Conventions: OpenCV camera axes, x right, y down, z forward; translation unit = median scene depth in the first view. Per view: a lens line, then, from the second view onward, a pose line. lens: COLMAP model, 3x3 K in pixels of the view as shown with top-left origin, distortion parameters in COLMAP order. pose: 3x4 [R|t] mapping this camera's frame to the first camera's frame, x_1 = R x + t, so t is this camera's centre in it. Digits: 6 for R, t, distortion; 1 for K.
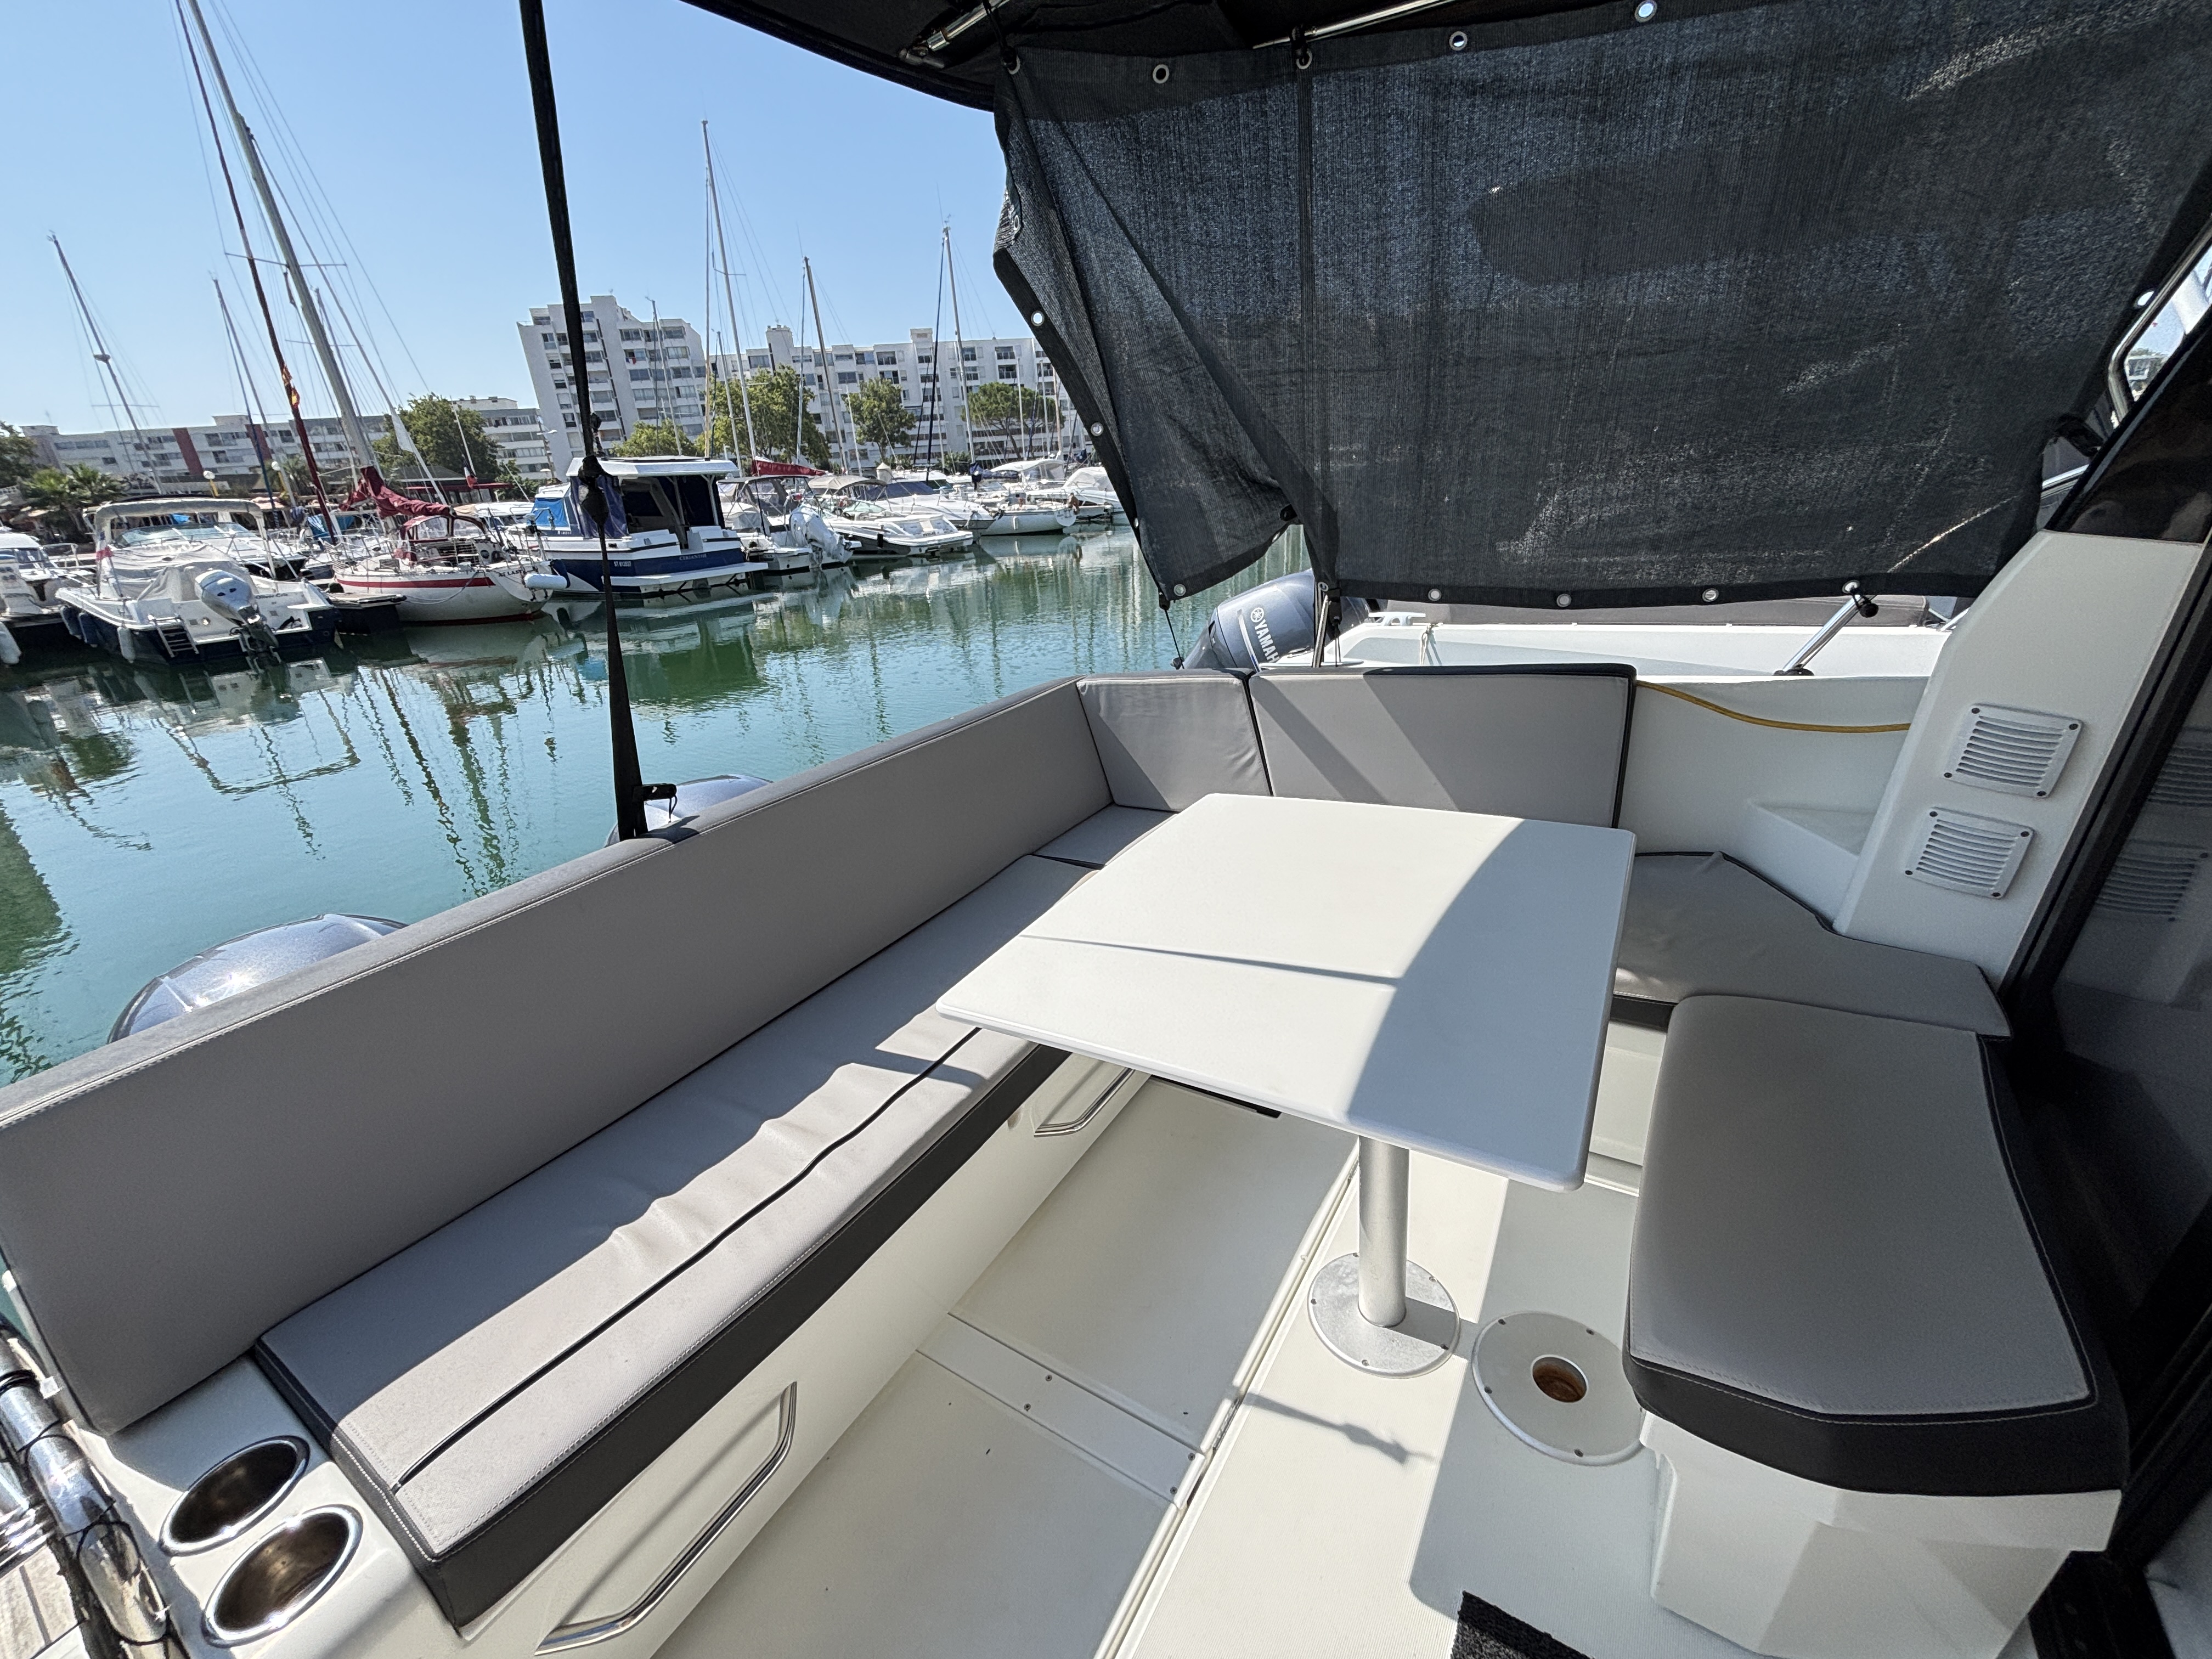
lens RADIAL K [[885.2, 0, 1092.4], [0, 885.2, 808.4], [0, 0, 1]] dist [0.004638, 0.000751]
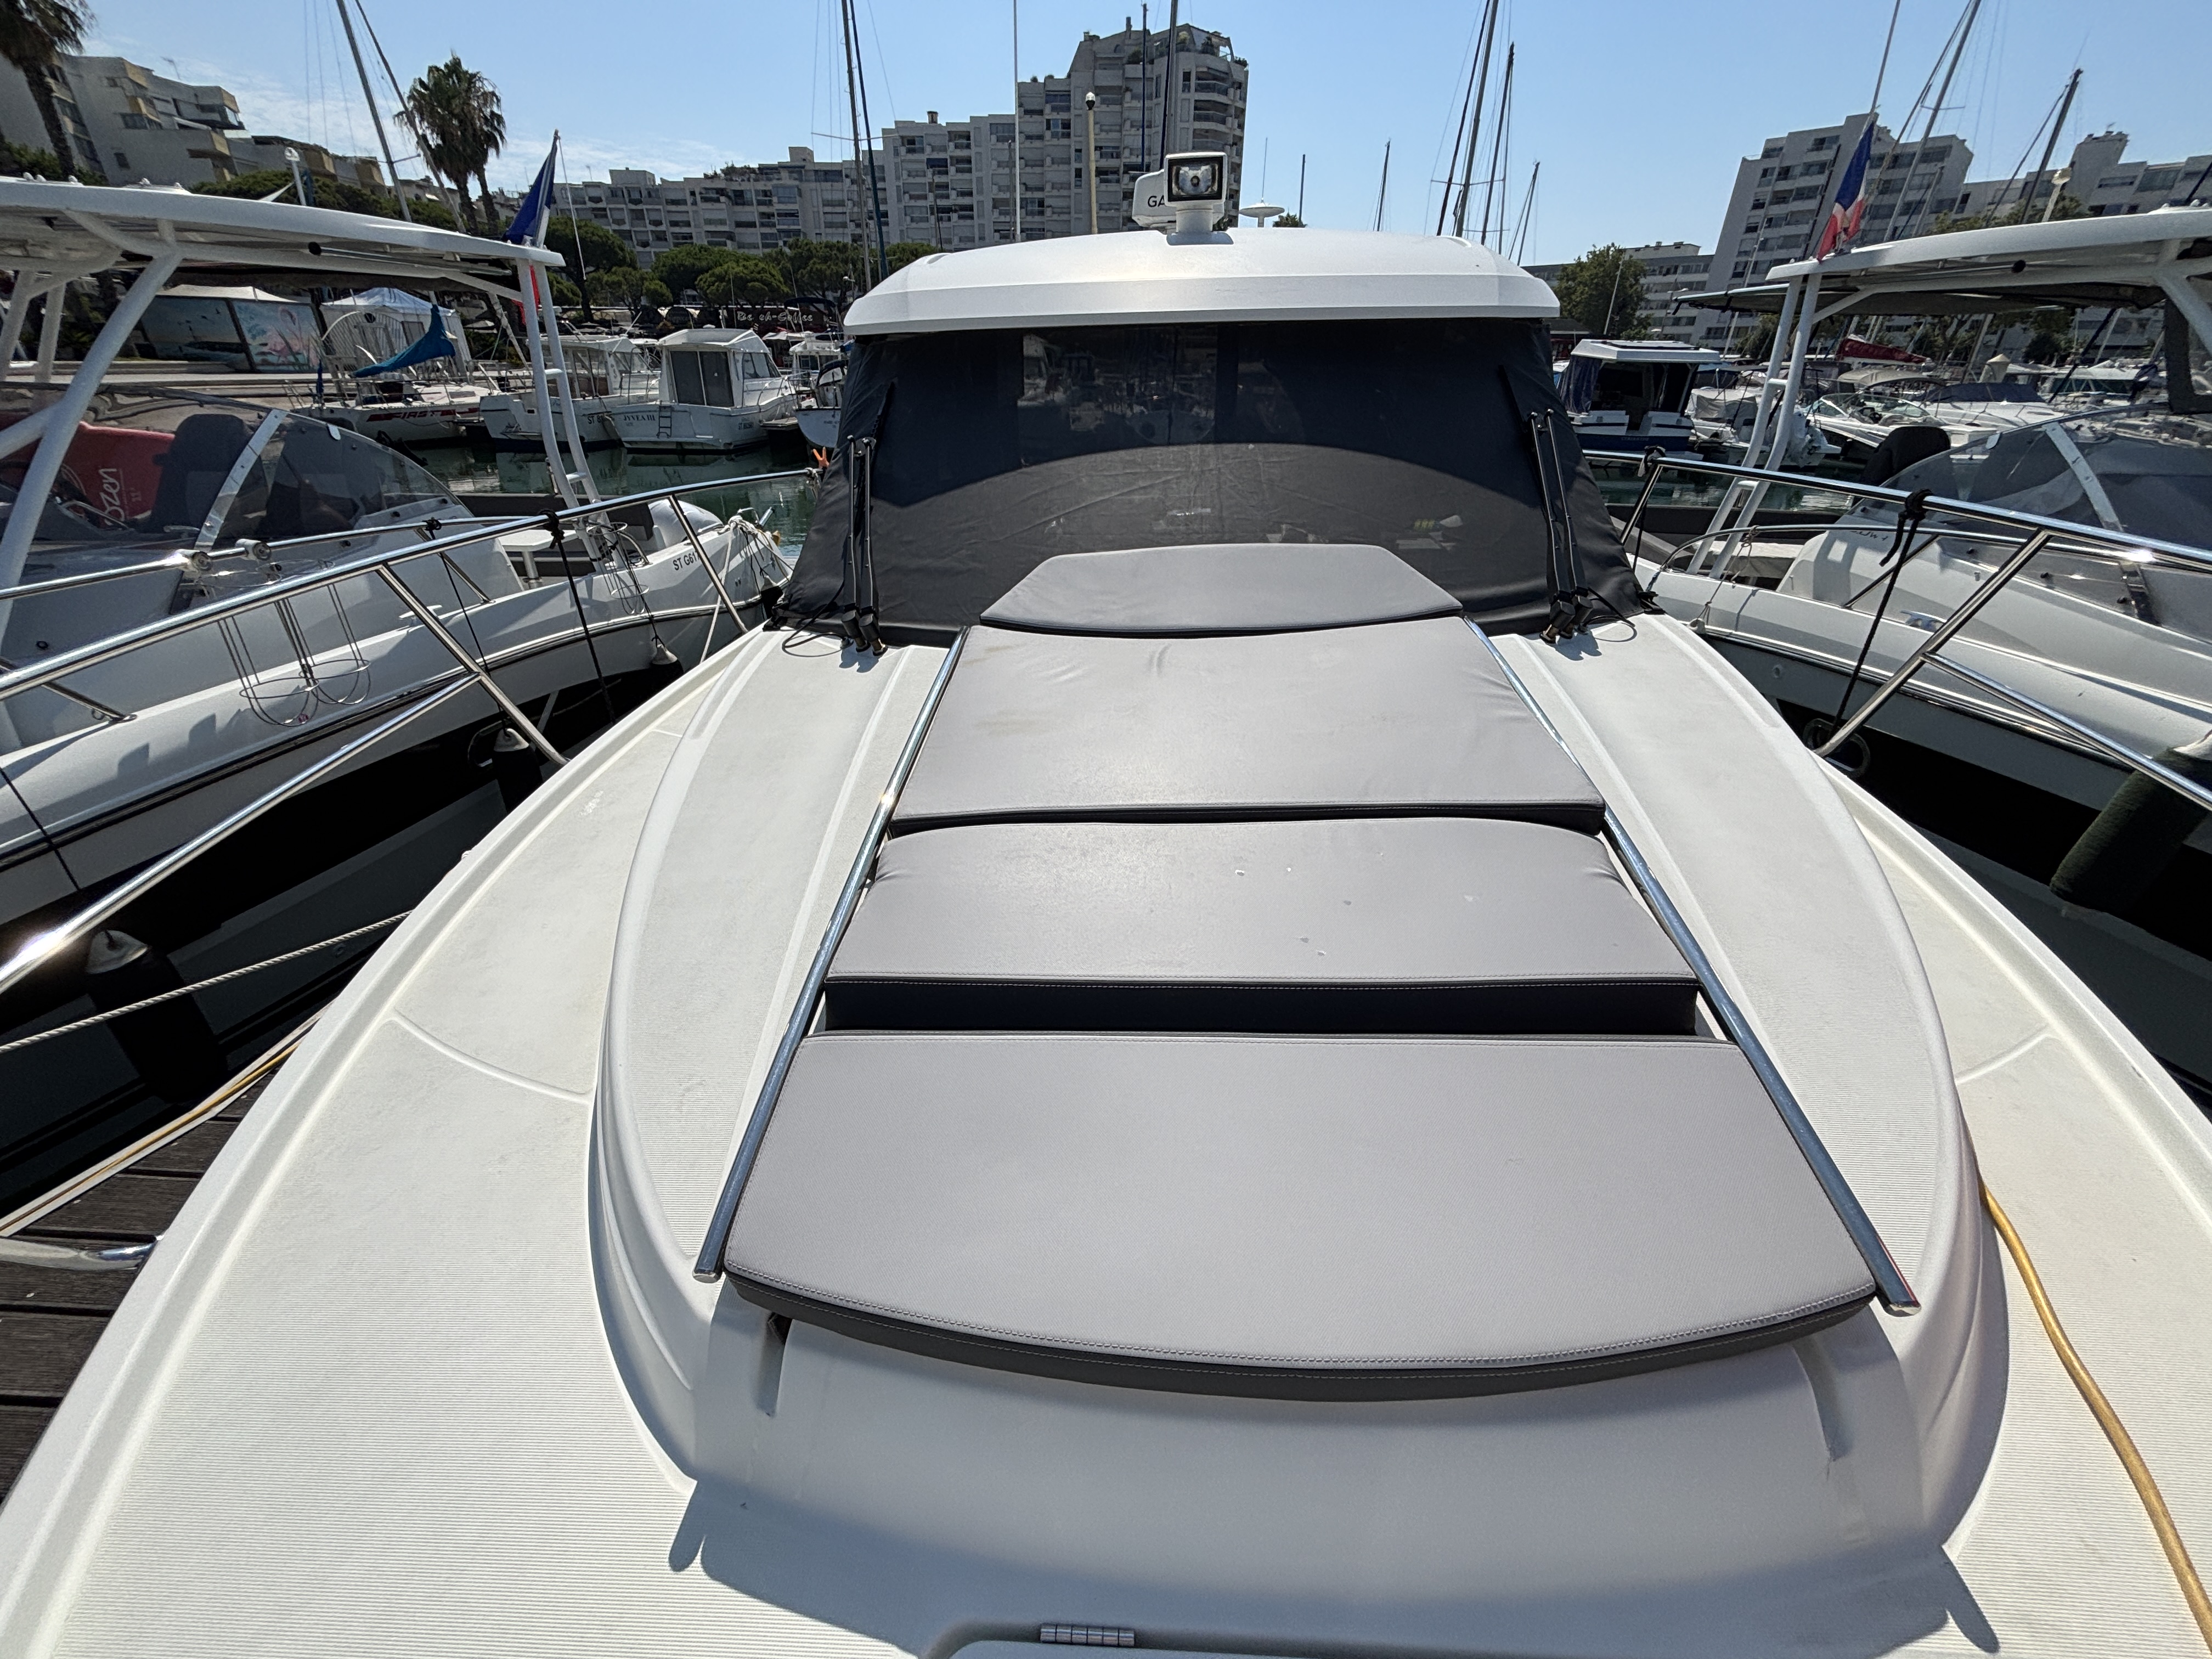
lens RADIAL K [[885.2, 0, 1092.4], [0, 885.2, 808.4], [0, 0, 1]] dist [0.004638, 0.000751]
pose [[0.477618, 0.463711, -0.746226, 0.243717], [-0.355794, 0.878689, 0.318302, 0.010144], [0.803301, 0.113476, 0.584664, -0.129303]]
